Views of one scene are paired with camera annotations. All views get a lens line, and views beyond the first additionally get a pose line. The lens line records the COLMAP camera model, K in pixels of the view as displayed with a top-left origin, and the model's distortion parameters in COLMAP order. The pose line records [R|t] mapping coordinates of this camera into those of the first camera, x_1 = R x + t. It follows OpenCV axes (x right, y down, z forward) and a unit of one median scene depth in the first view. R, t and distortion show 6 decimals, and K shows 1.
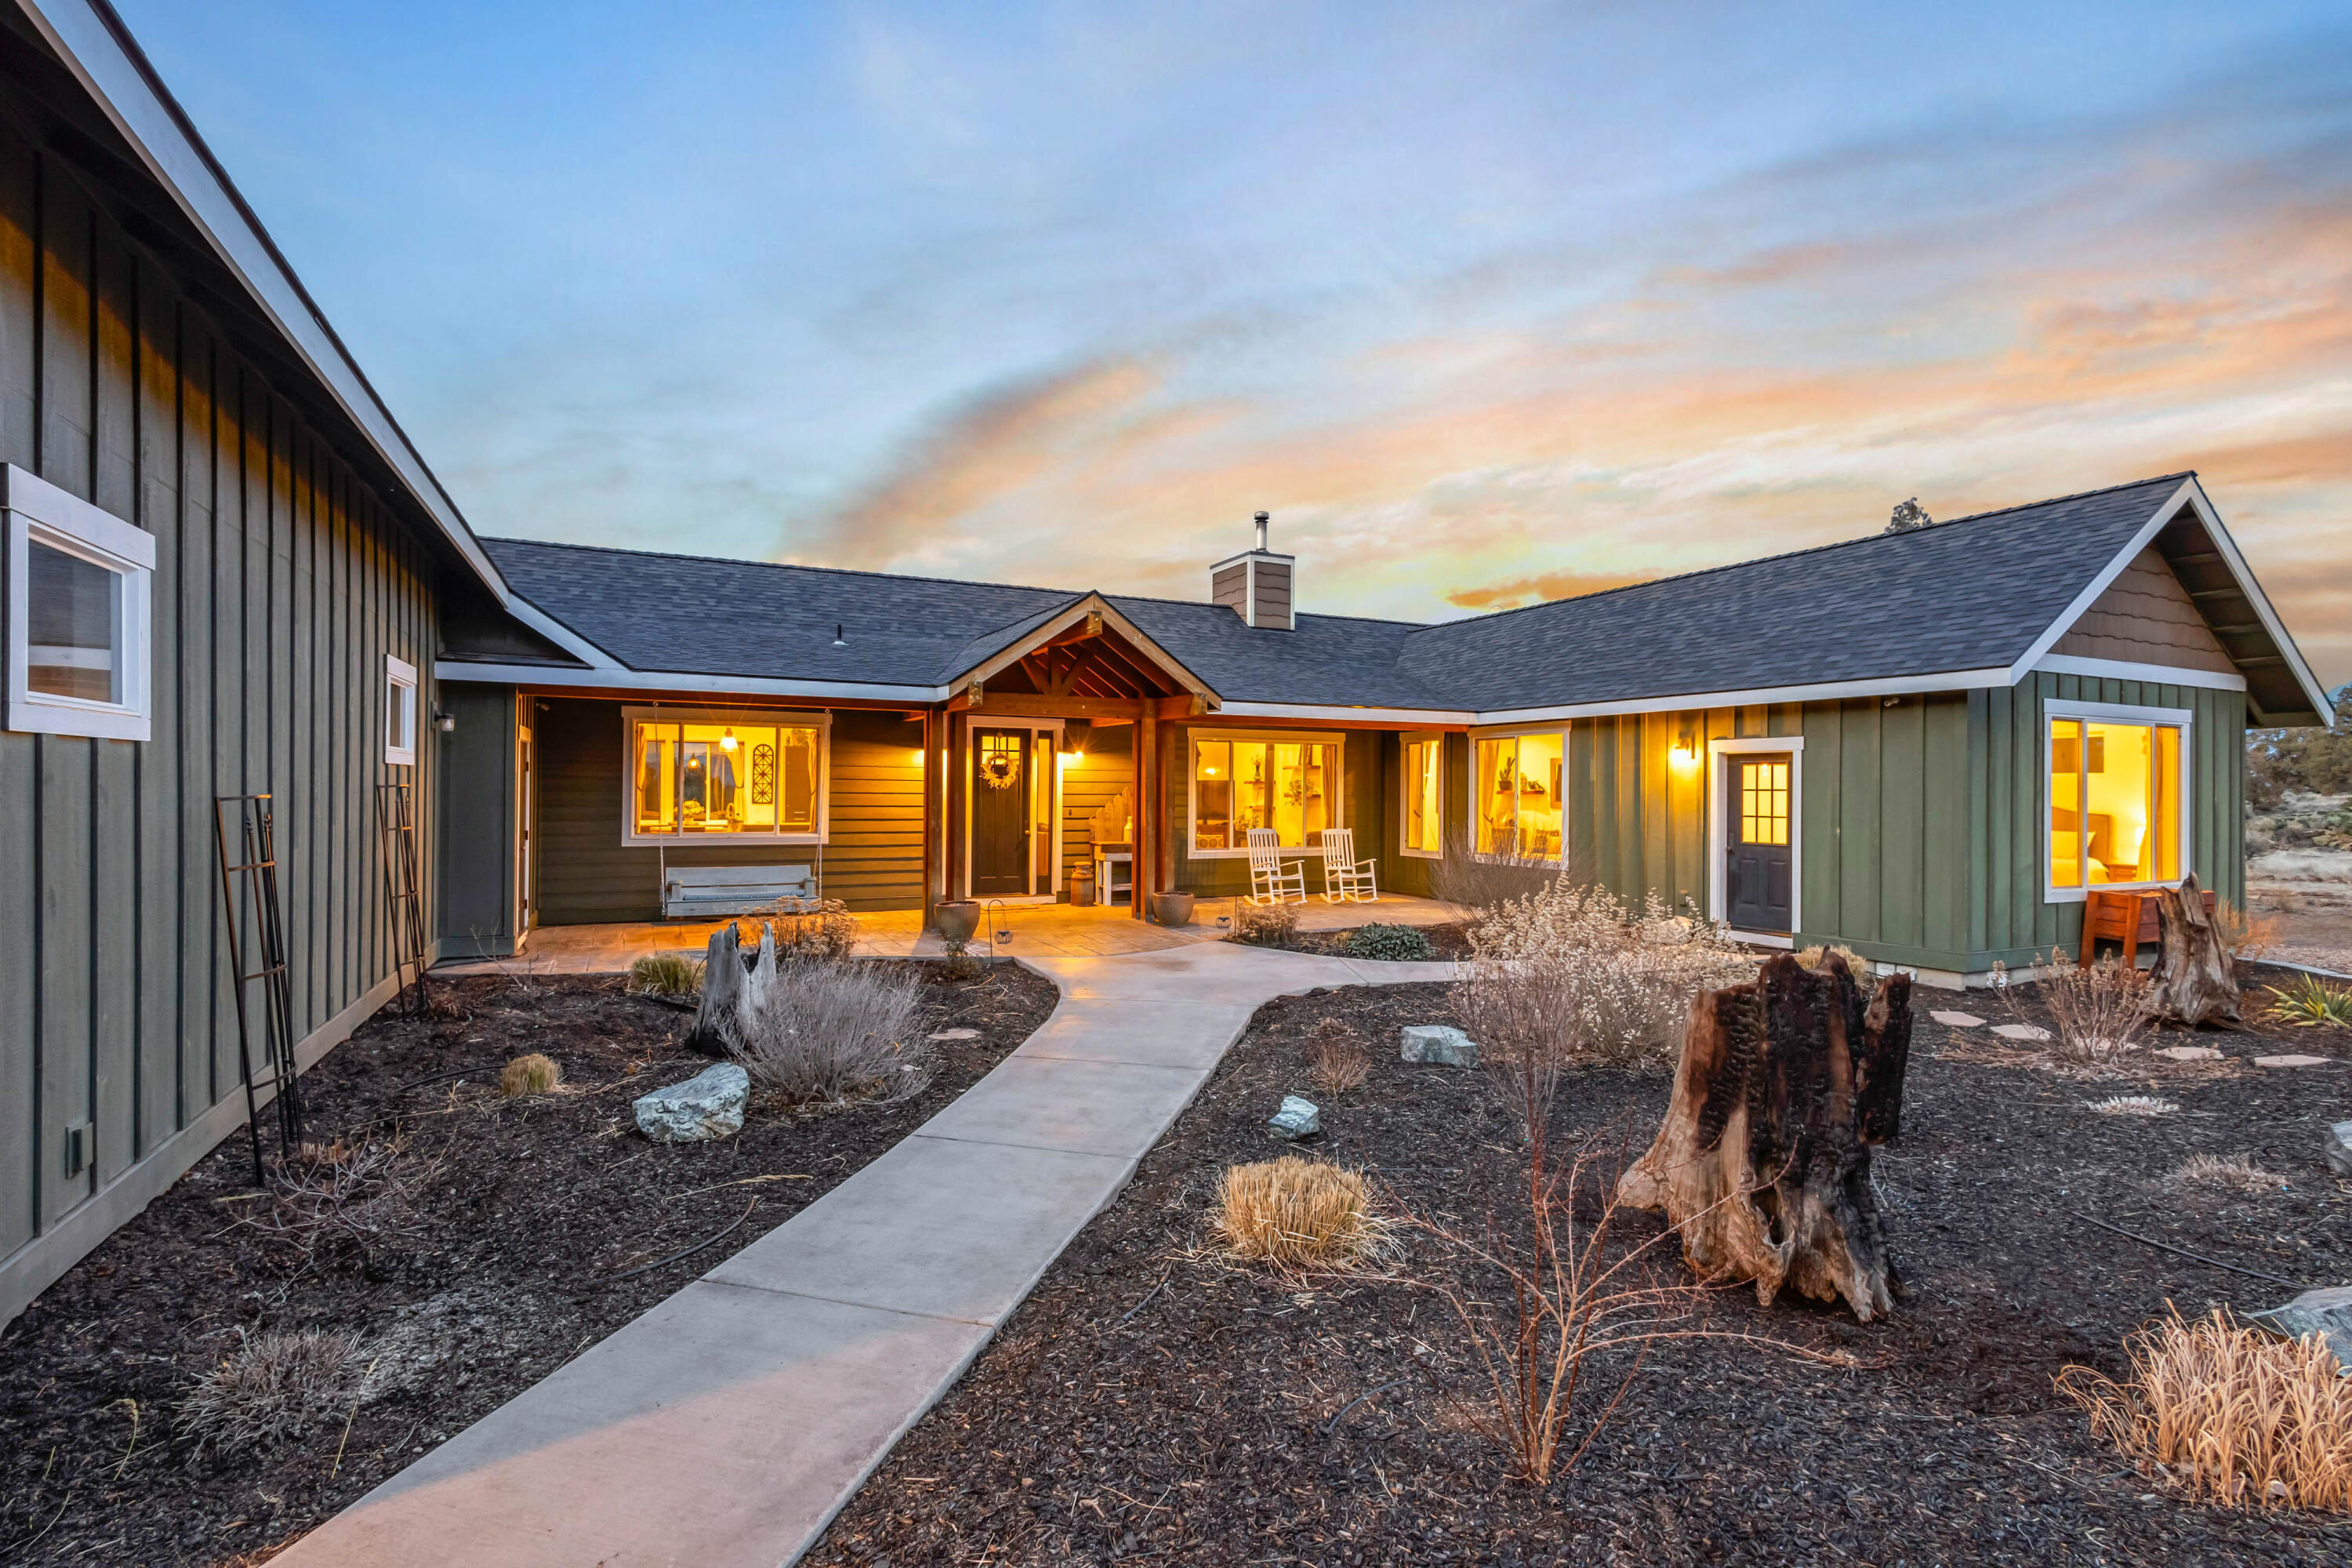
lens RADIAL K [[1094.0, 0, 1173.7], [0, 1094.0, 786.5], [0, 0, 1]] dist [-0.001033, -0.000016]
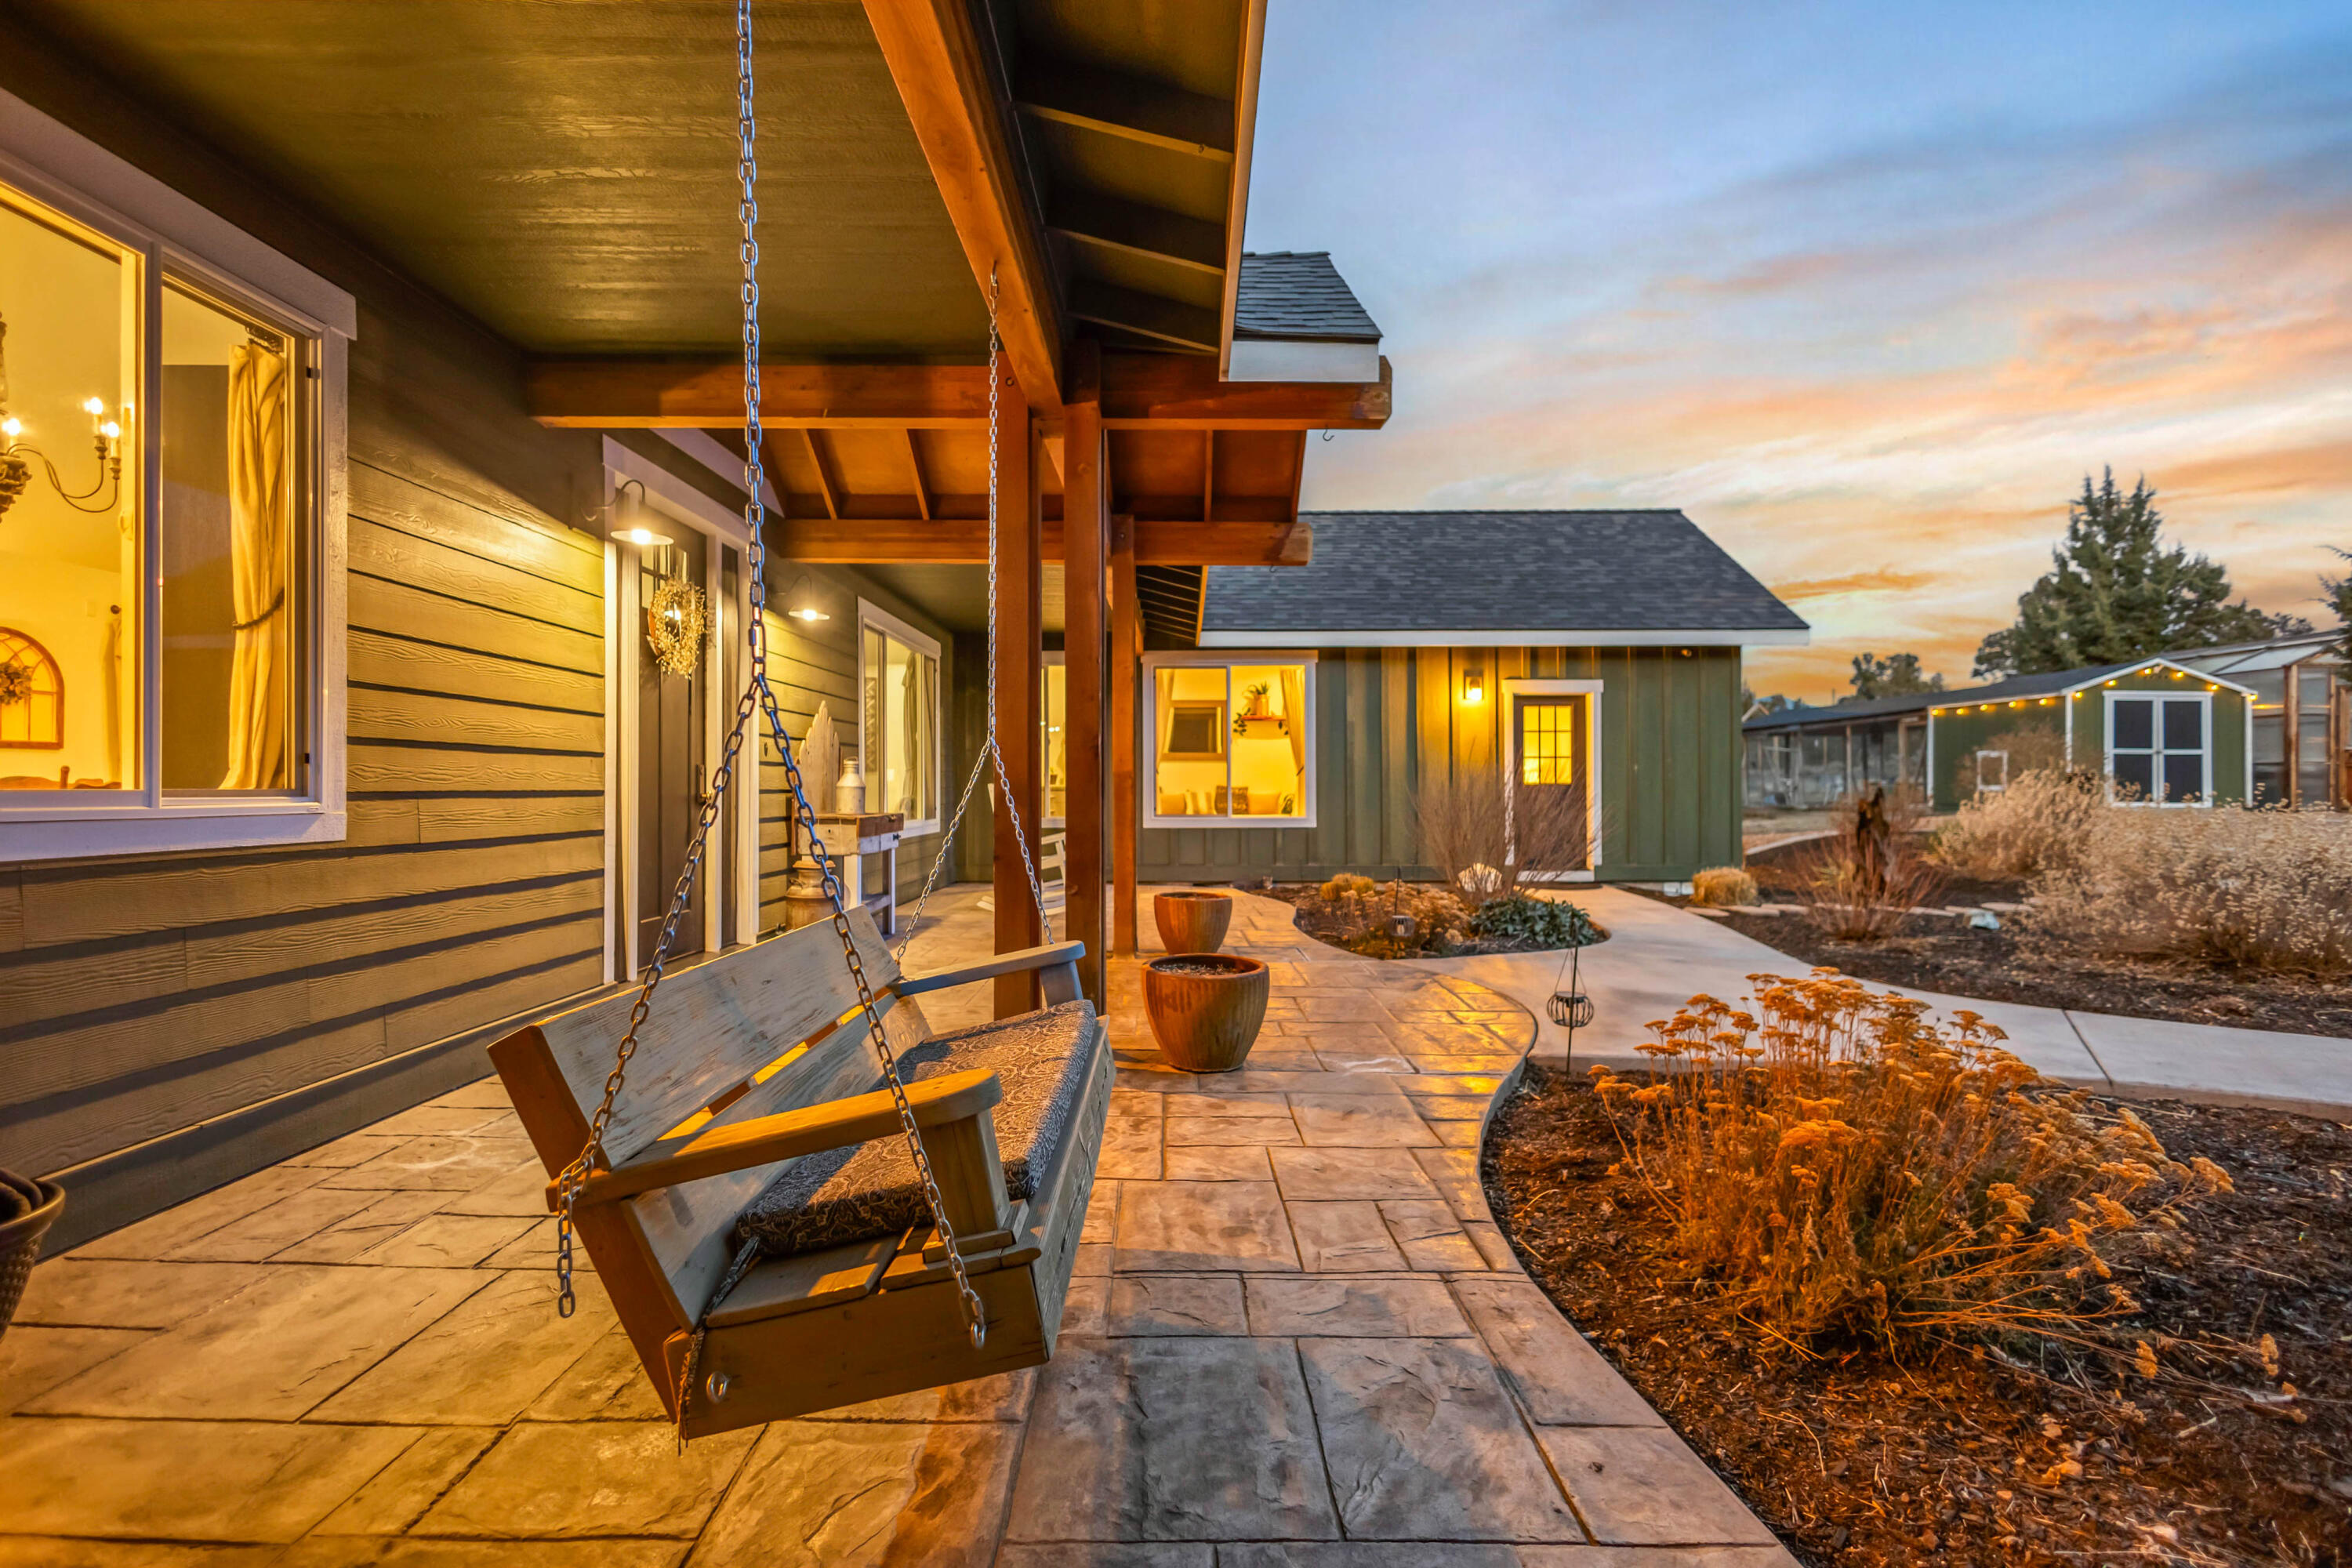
lens RADIAL K [[1094.0, 0, 1175.8], [0, 1094.0, 782.5], [0, 0, 1]] dist [-0.001033, -0.000016]
pose [[0.434676, -0.004945, 0.900573, -0.521777], [-0.000338, 0.999984, 0.005654, 0.044276], [-0.900587, -0.002762, 0.434667, 0.847434]]
